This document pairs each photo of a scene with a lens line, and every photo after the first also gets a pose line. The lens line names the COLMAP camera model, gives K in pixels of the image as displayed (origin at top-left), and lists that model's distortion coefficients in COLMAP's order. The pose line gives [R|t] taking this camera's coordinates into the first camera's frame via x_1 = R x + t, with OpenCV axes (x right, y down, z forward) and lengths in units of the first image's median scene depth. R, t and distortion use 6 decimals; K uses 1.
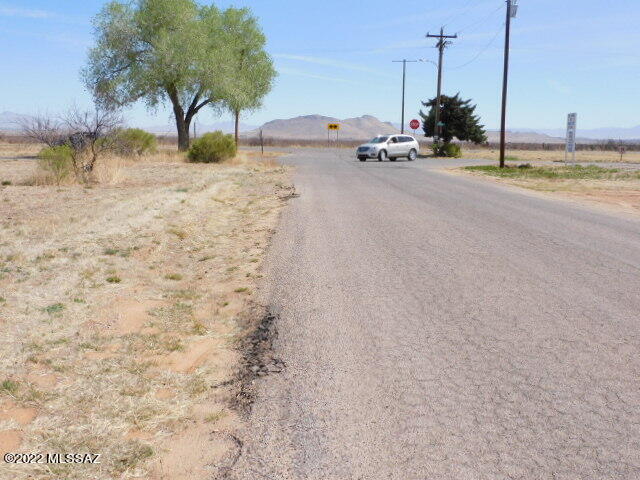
lens RADIAL K [[749.6, 0, 320.1], [0, 749.6, 239.7], [0, 0, 1]] dist [-0.000430, 0.000000]
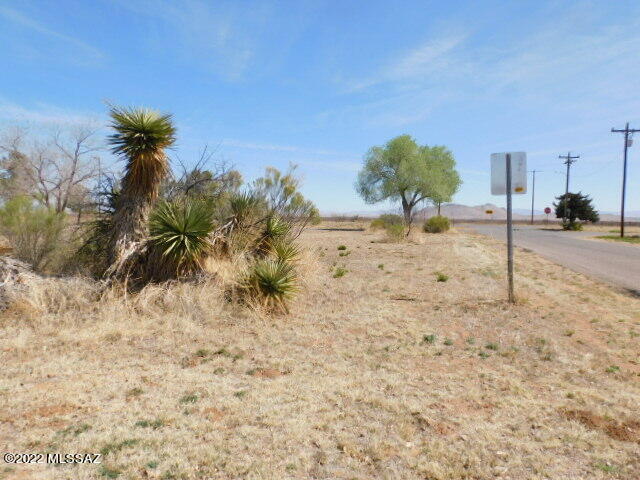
lens RADIAL K [[466.9, 0, 319.7], [0, 466.9, 240.8], [0, 0, 1]] dist [0.013336, 0.001471]
pose [[0.963356, 0.011892, -0.267963, -0.085552], [-0.034936, 0.996069, -0.081395, 0.012795], [0.265942, 0.087774, 0.959985, -0.111492]]
